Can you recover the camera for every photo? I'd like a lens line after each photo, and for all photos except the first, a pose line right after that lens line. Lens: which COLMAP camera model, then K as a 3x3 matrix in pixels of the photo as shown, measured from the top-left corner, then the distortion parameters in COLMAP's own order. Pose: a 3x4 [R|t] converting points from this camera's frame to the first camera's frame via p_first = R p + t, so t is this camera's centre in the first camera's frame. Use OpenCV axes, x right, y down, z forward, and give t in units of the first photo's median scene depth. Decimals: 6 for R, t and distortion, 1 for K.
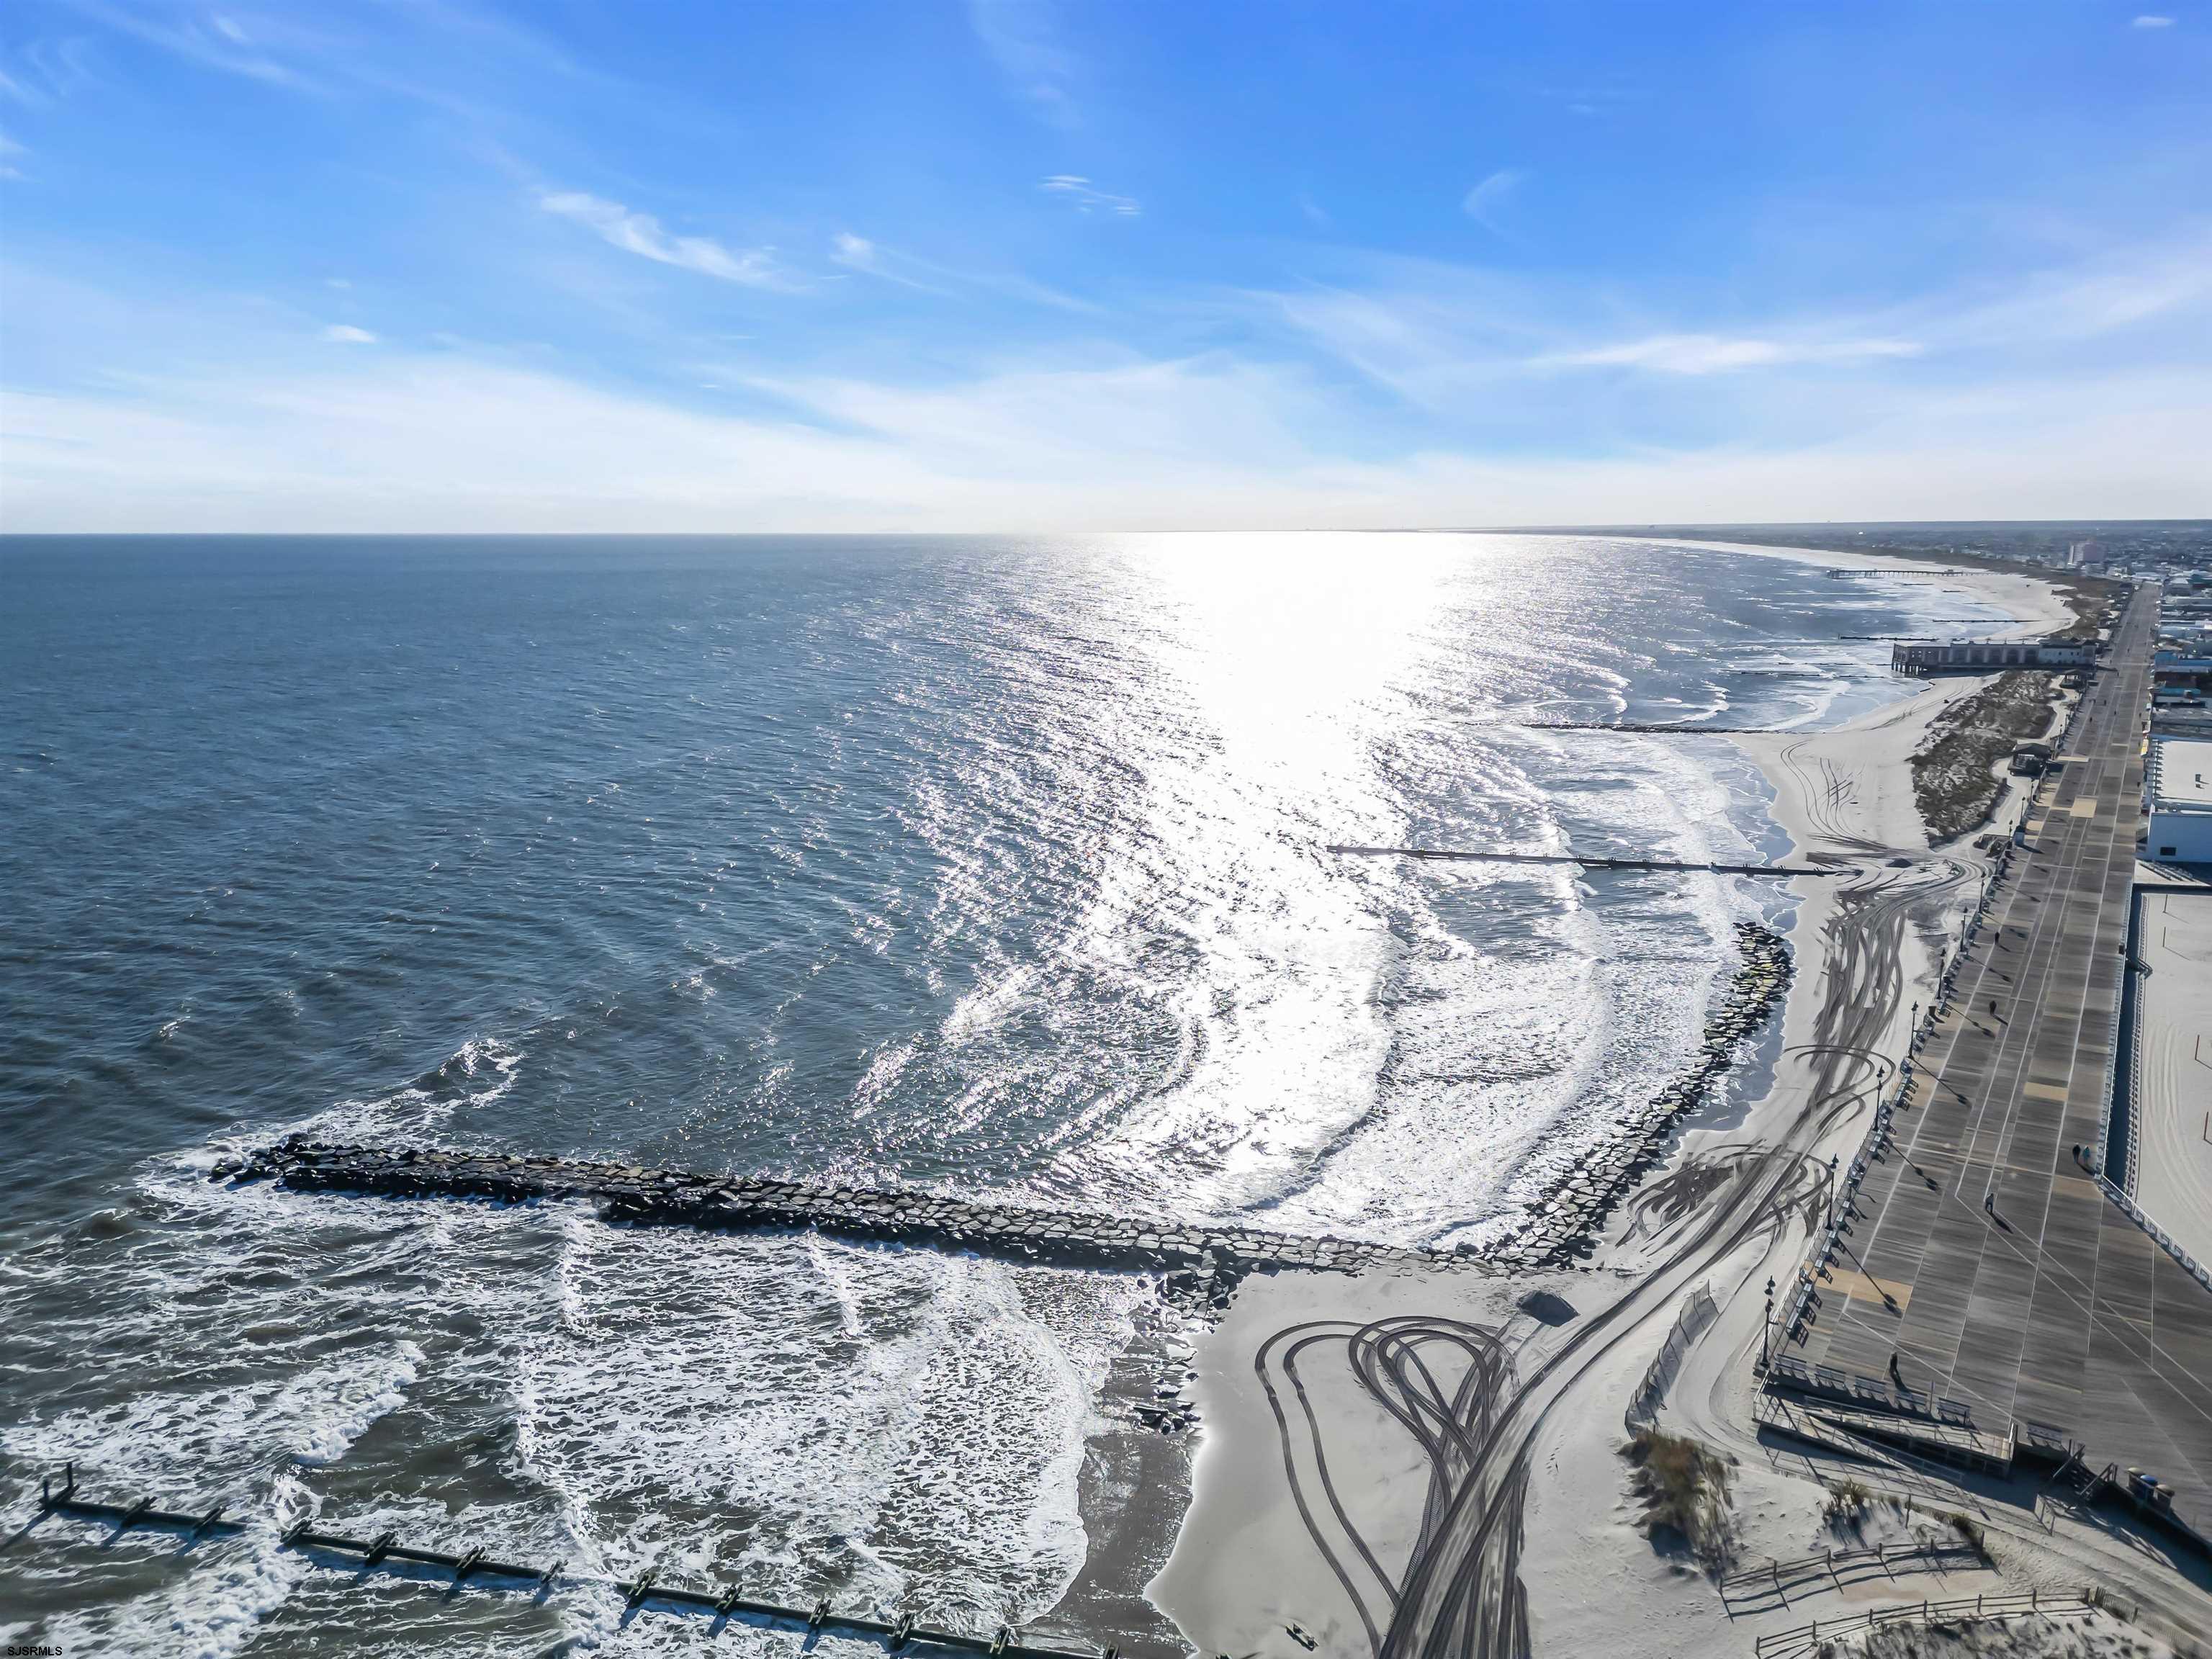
lens RADIAL K [[1531.0, 0, 1106.0], [0, 1531.0, 829.5], [0, 0, 1]] dist [0.087027, -0.089023]
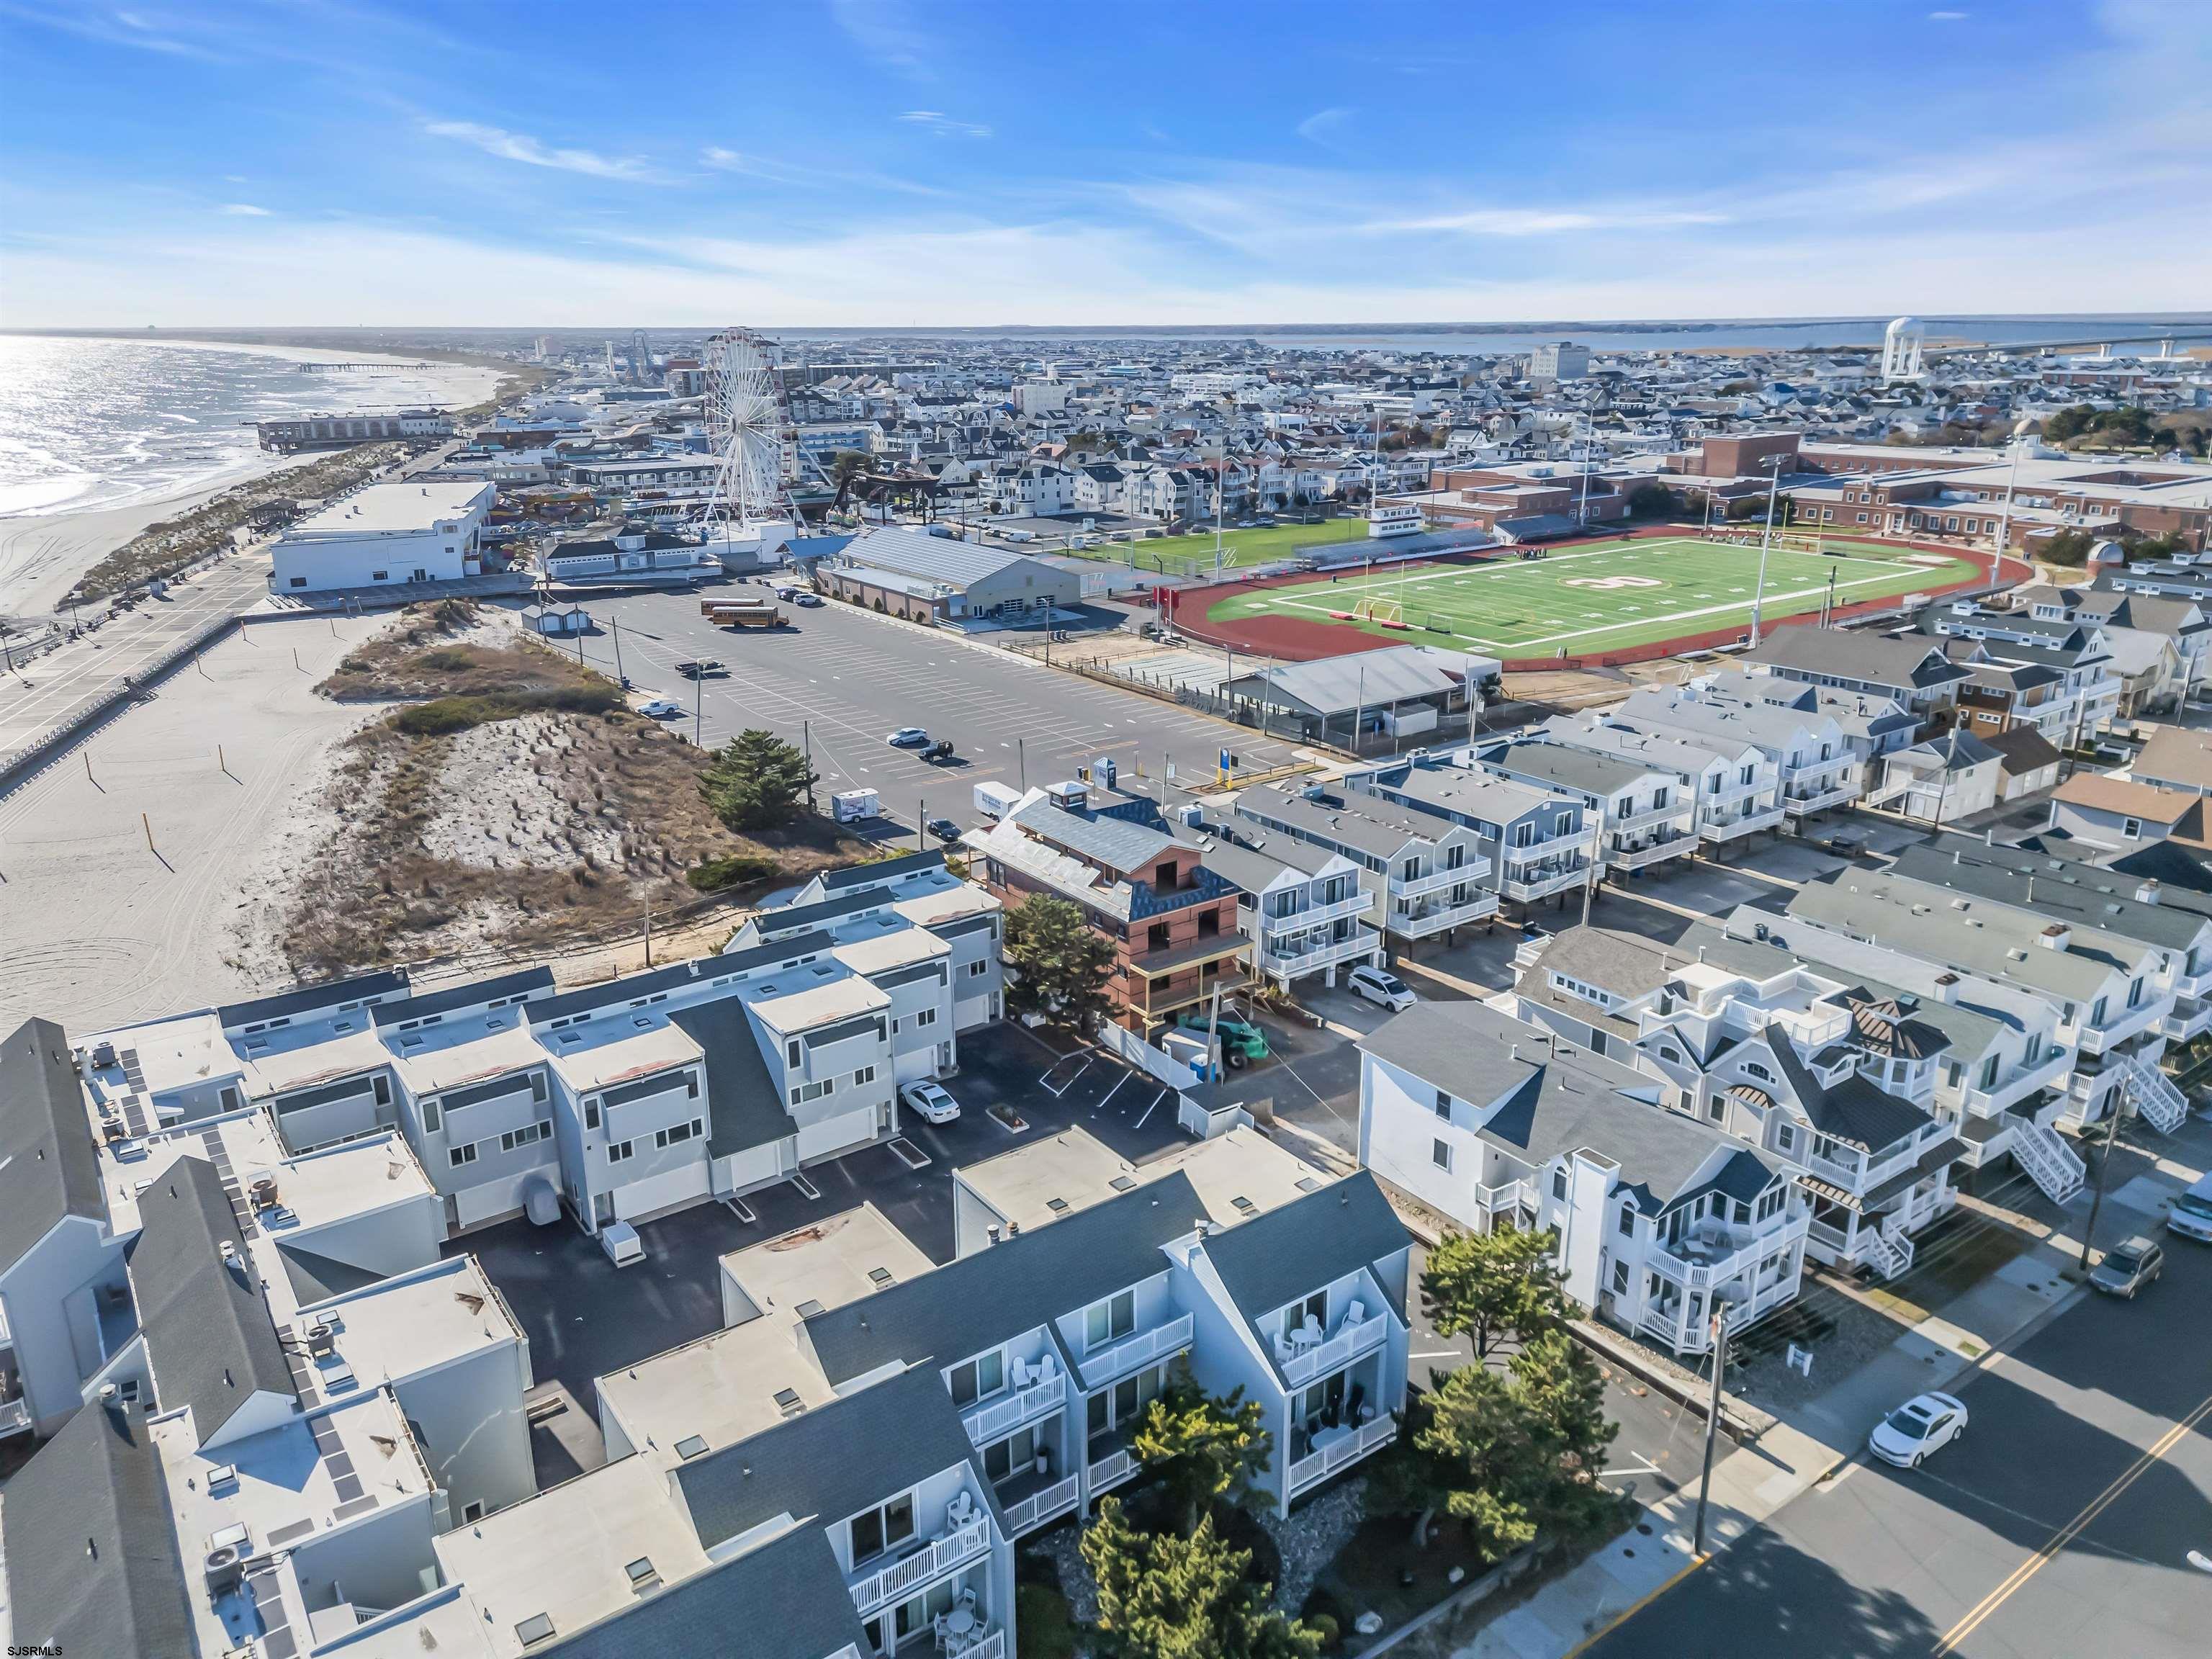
lens RADIAL K [[1531.0, 0, 1106.0], [0, 1531.0, 829.5], [0, 0, 1]] dist [0.087027, -0.089023]
pose [[0.661142, -0.231970, 0.713499, 0.328735], [0.147671, 0.972633, 0.179383, 0.076181], [-0.735584, -0.013234, 0.677304, -0.050210]]
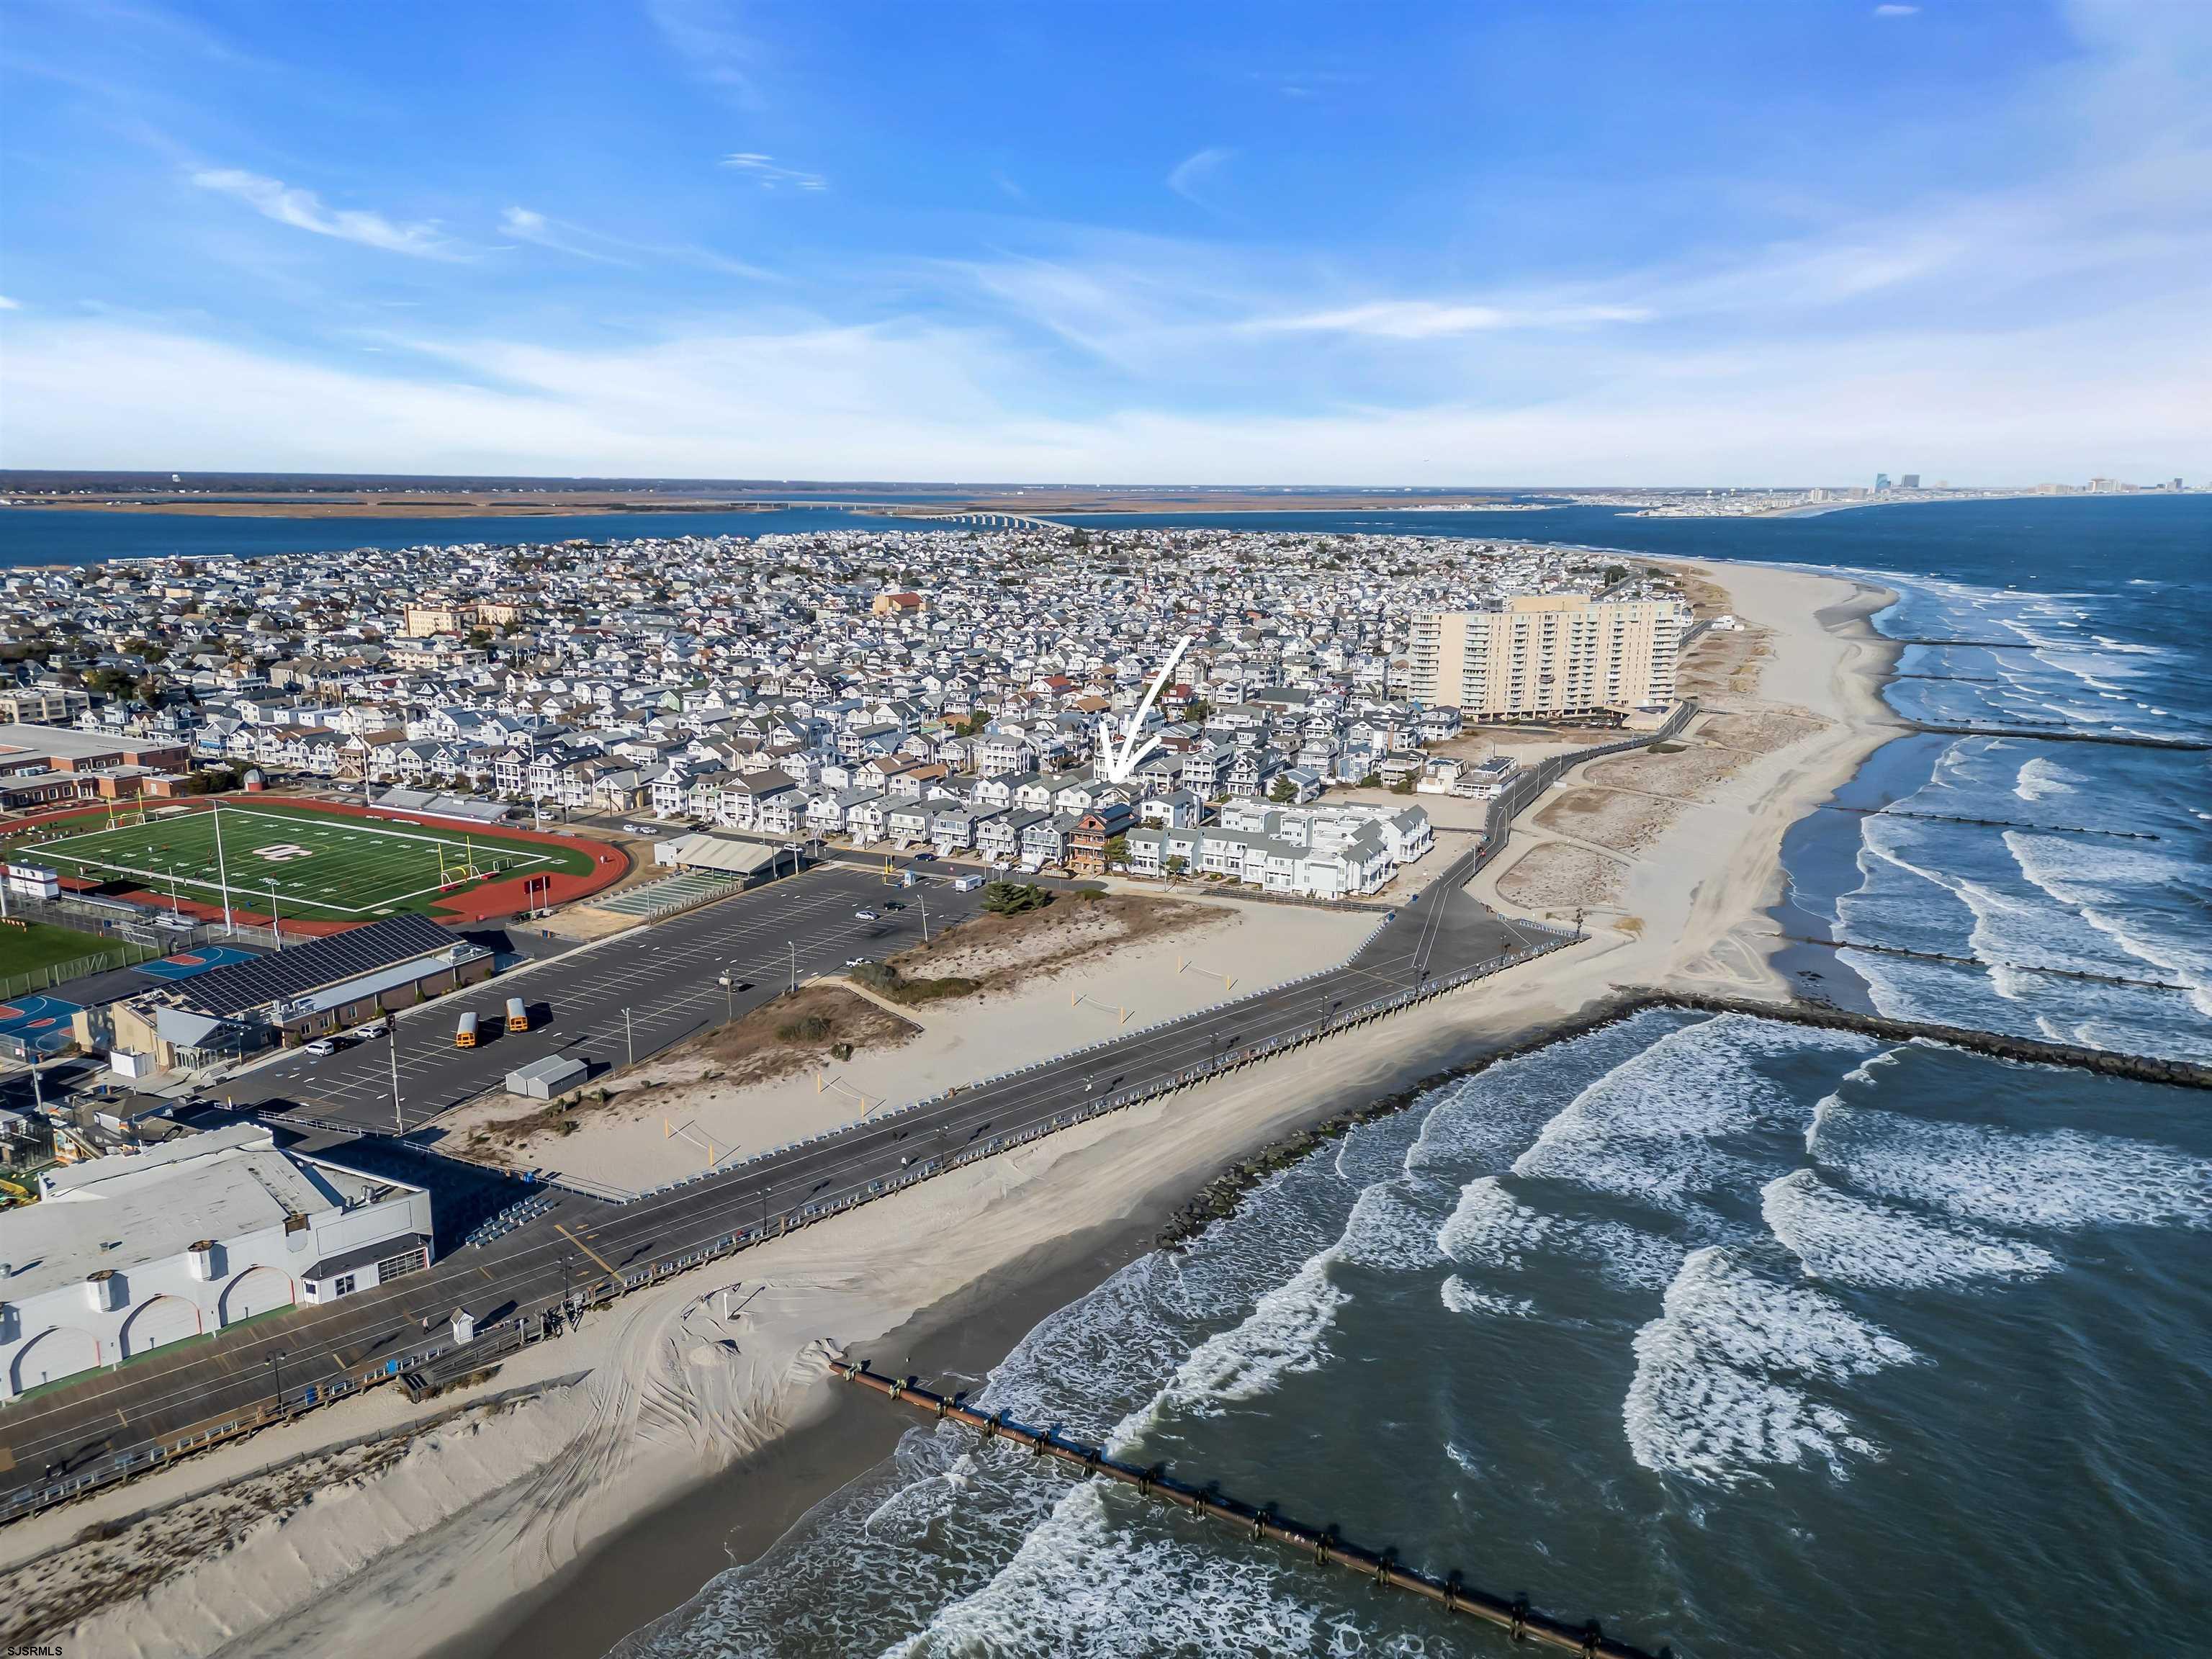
lens RADIAL K [[1531.0, 0, 1106.0], [0, 1531.0, 829.5], [0, 0, 1]] dist [0.087027, -0.089023]
pose [[-0.972360, -0.054727, 0.226983, 0.300722], [0.042167, 0.914997, 0.401250, -0.467054], [-0.229648, 0.399731, -0.887399, 1.706251]]
